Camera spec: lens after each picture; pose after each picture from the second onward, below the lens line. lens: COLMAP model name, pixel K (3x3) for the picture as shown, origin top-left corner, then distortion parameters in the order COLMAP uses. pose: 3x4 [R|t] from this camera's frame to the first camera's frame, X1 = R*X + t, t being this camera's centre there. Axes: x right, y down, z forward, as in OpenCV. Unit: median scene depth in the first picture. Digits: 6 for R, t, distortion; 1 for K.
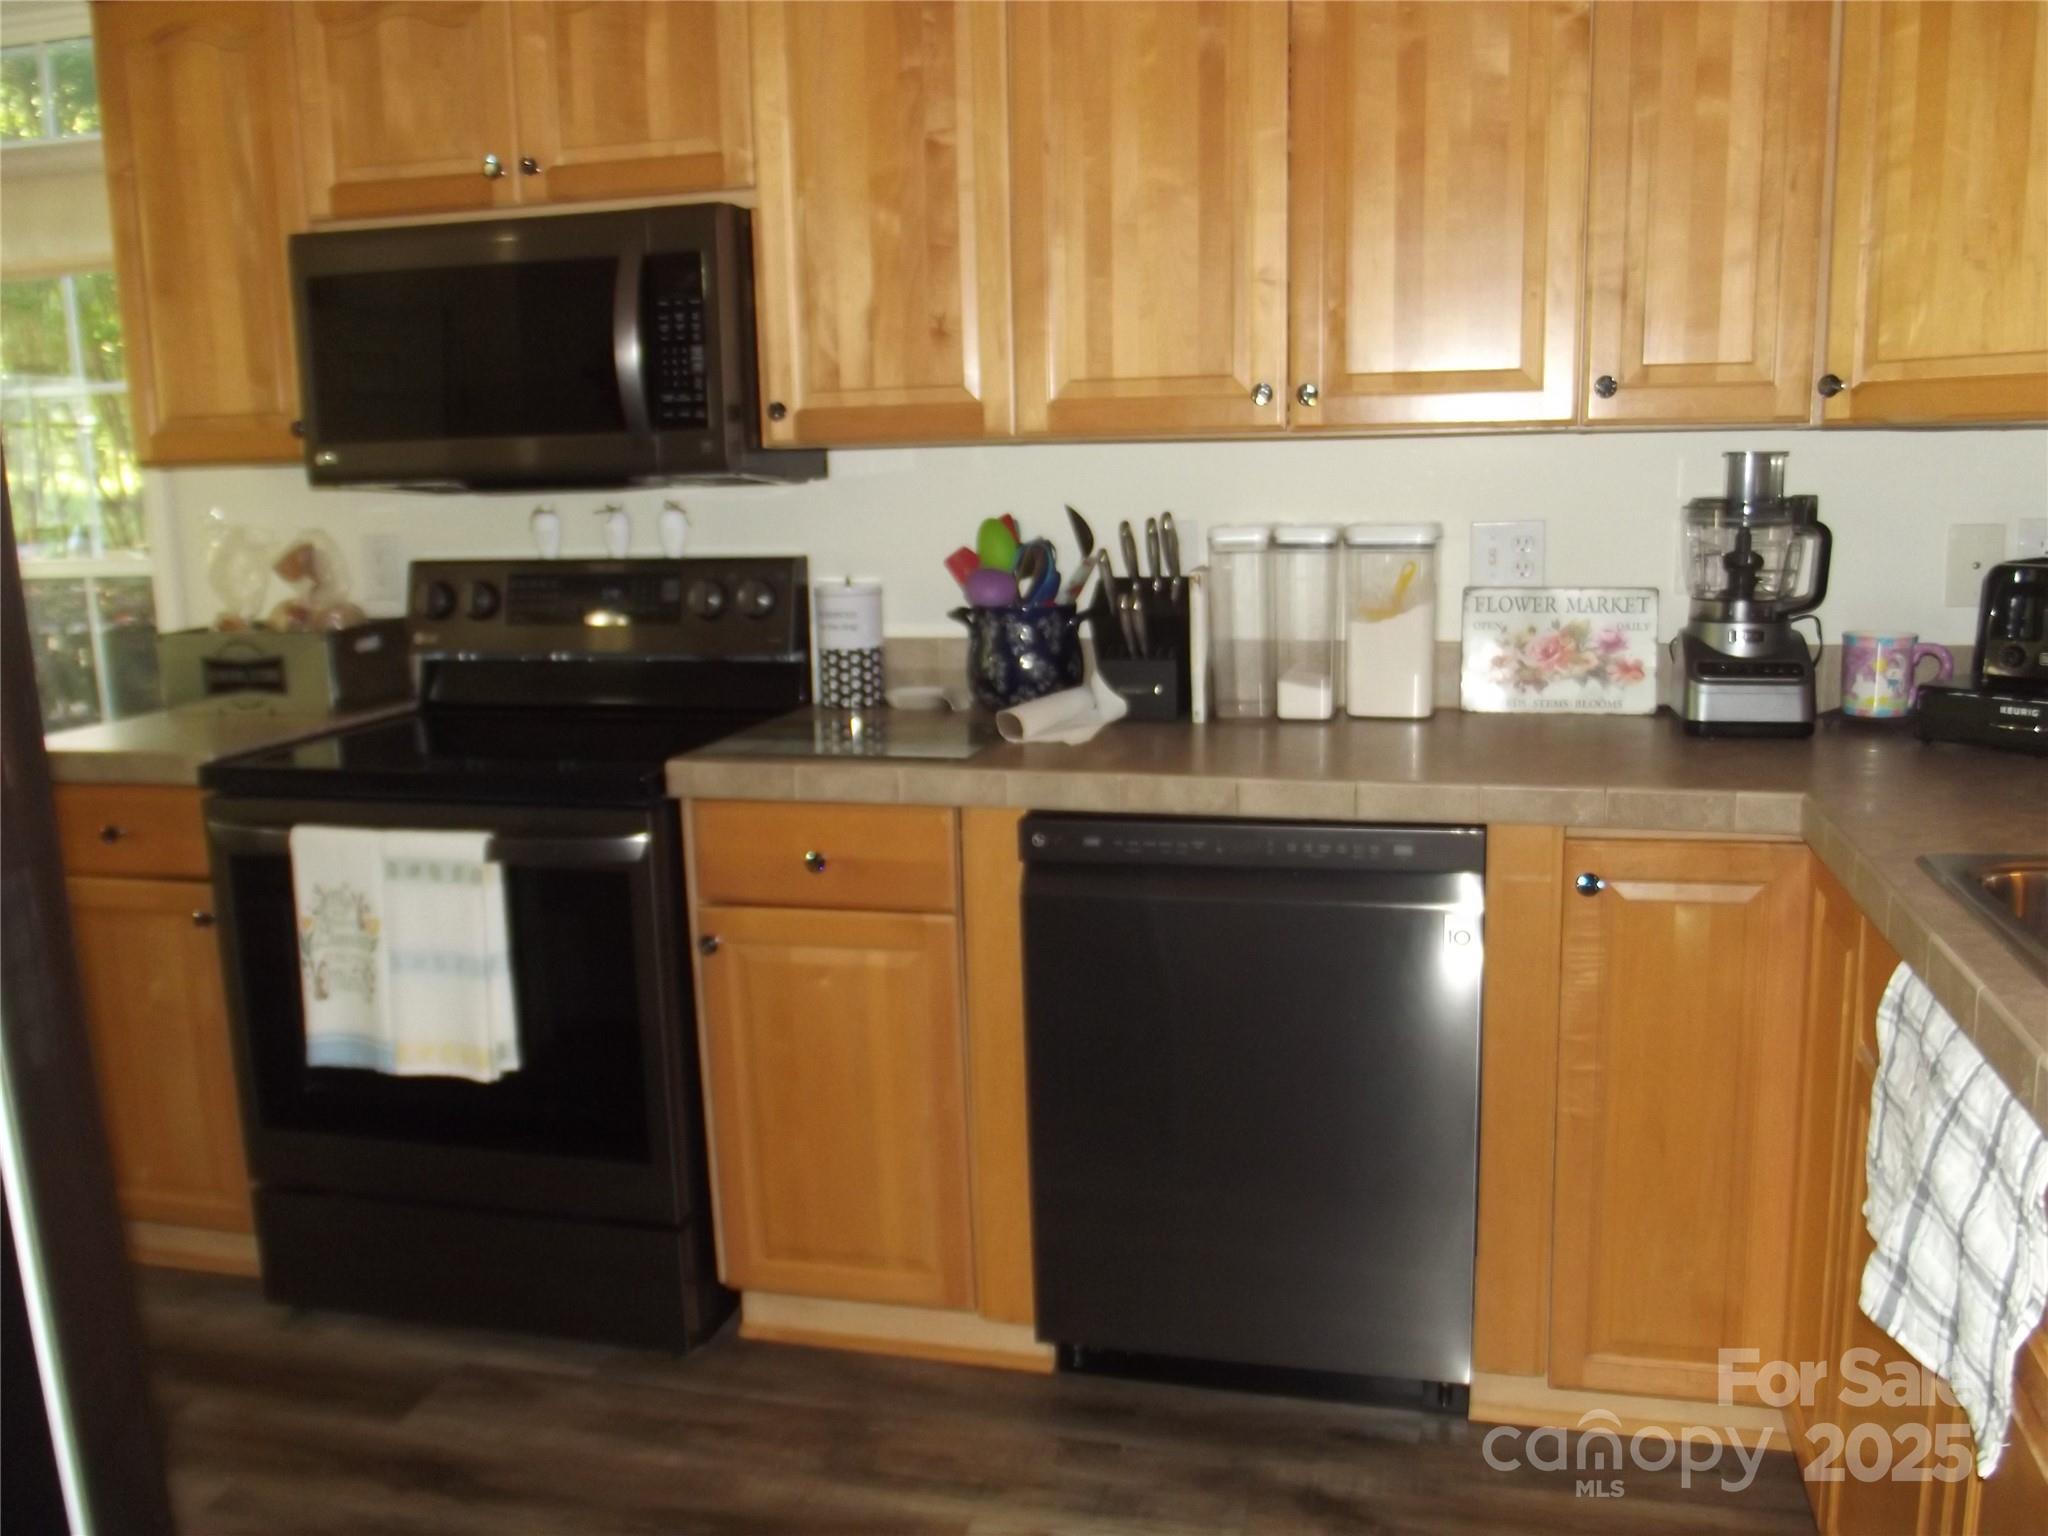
lens RADIAL K [[1709.7, 0, 1024.0], [0, 1709.7, 768.0], [0, 0, 1]] dist [-0.061161, 0.037071]
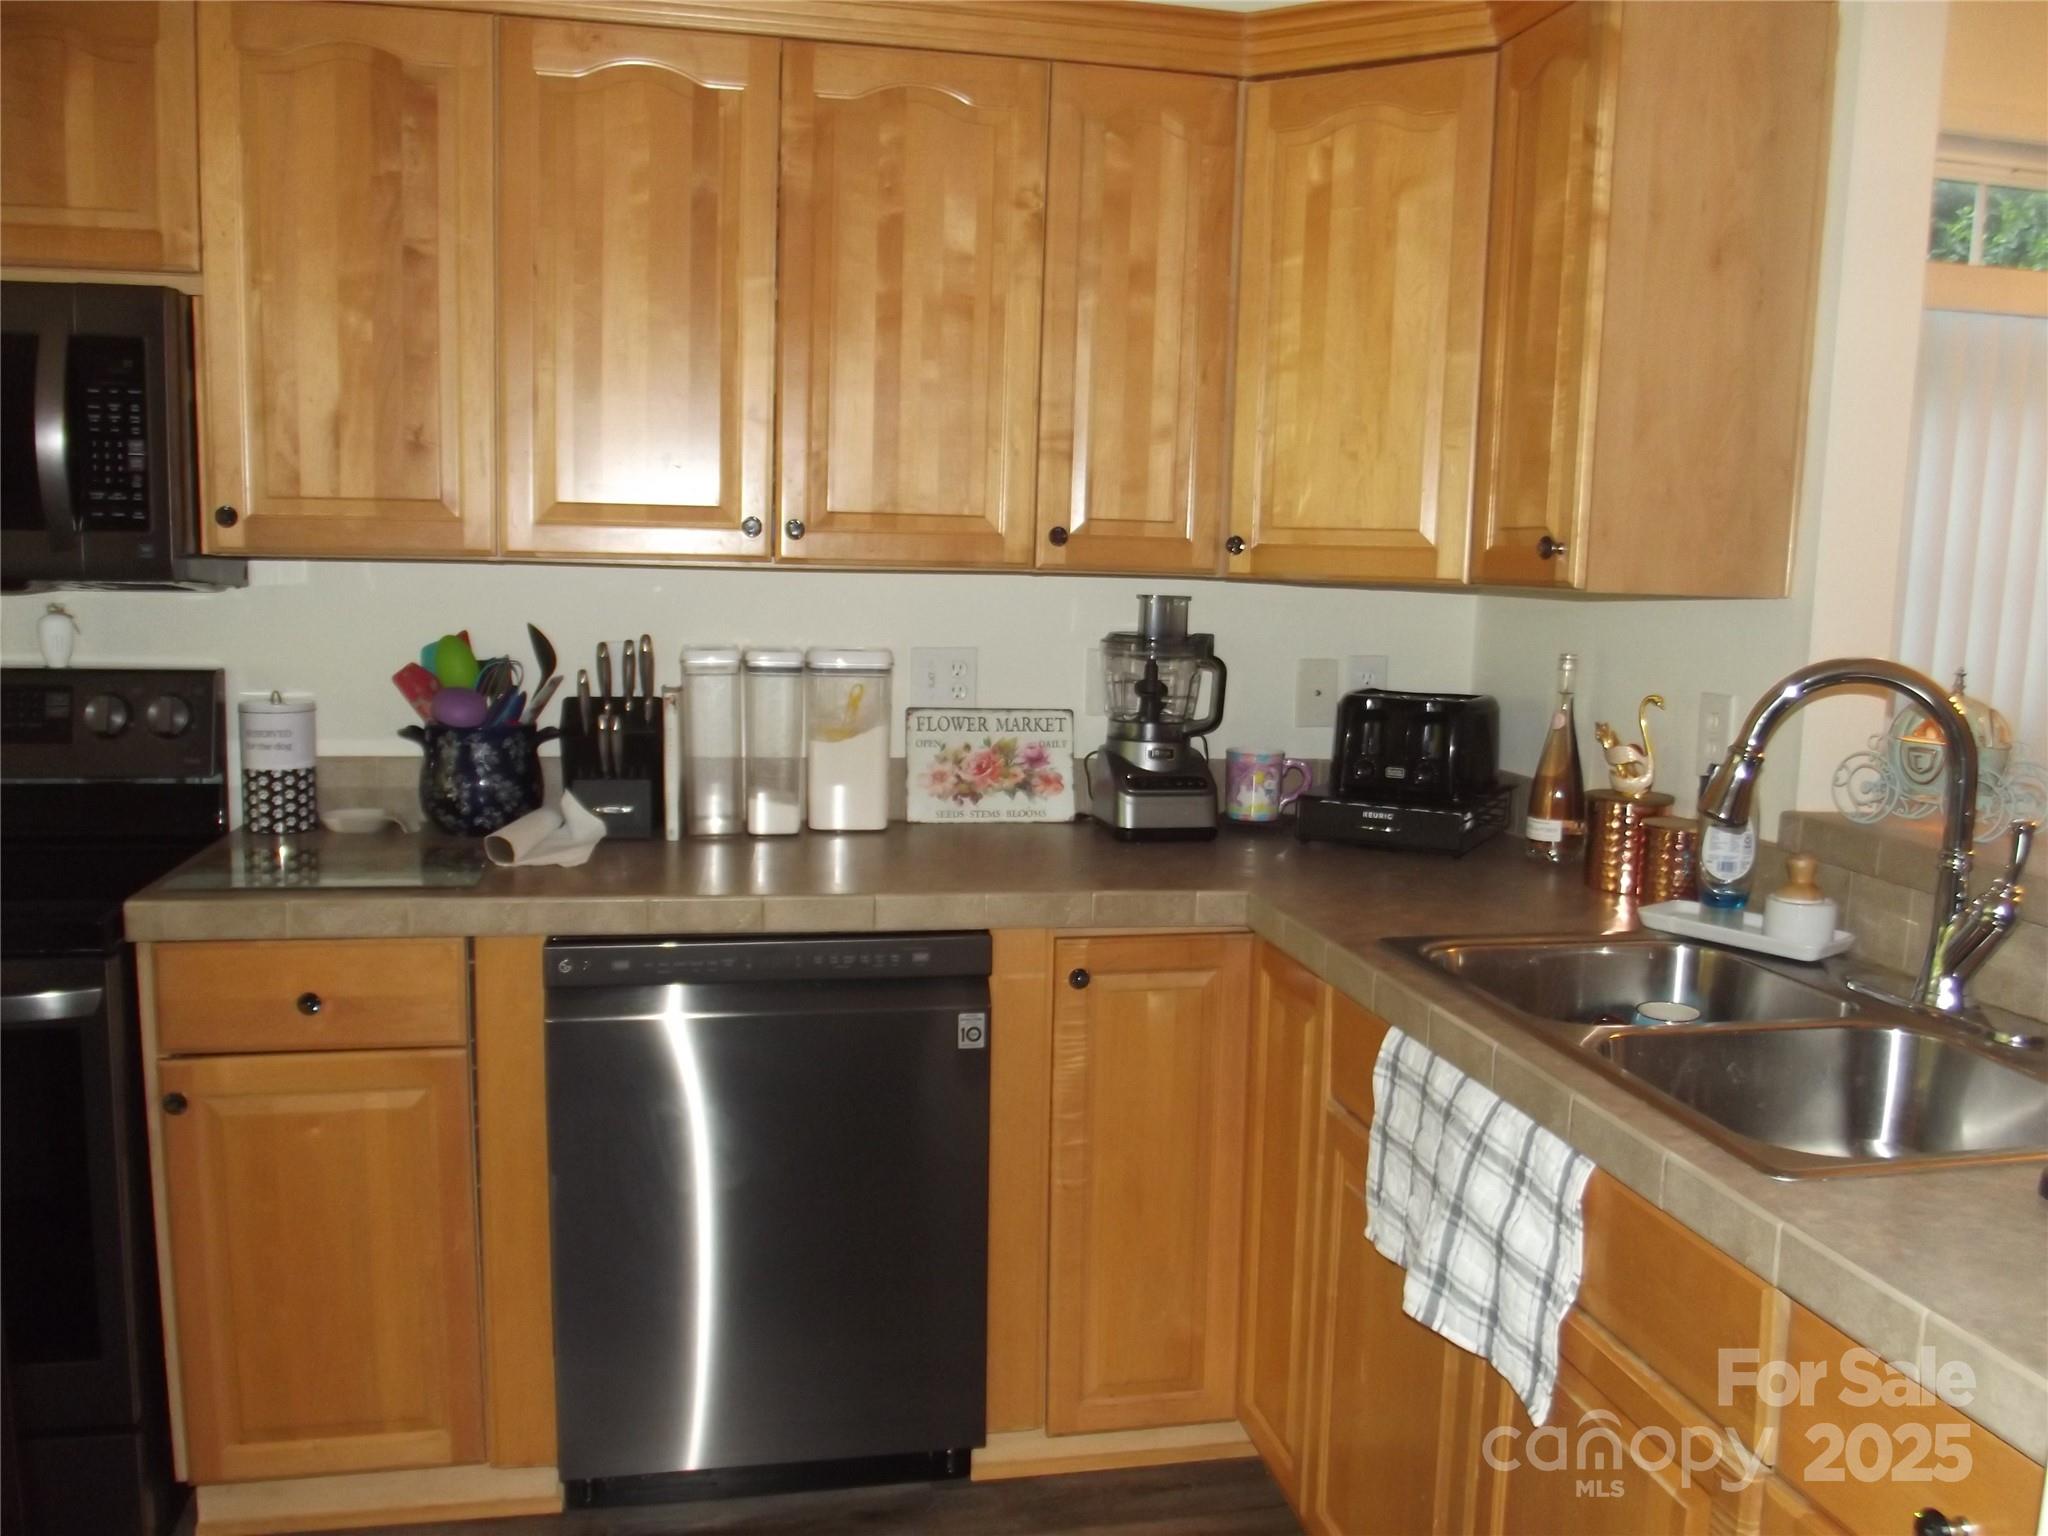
lens RADIAL K [[1721.0, 0, 1023.0], [0, 1721.0, 780.6], [0, 0, 1]] dist [-0.044481, 0.014006]
pose [[0.897768, -0.012339, 0.440296, -0.173662], [0.032782, 0.998707, -0.038855, -0.016739], [-0.439247, 0.049317, 0.897011, -0.012967]]
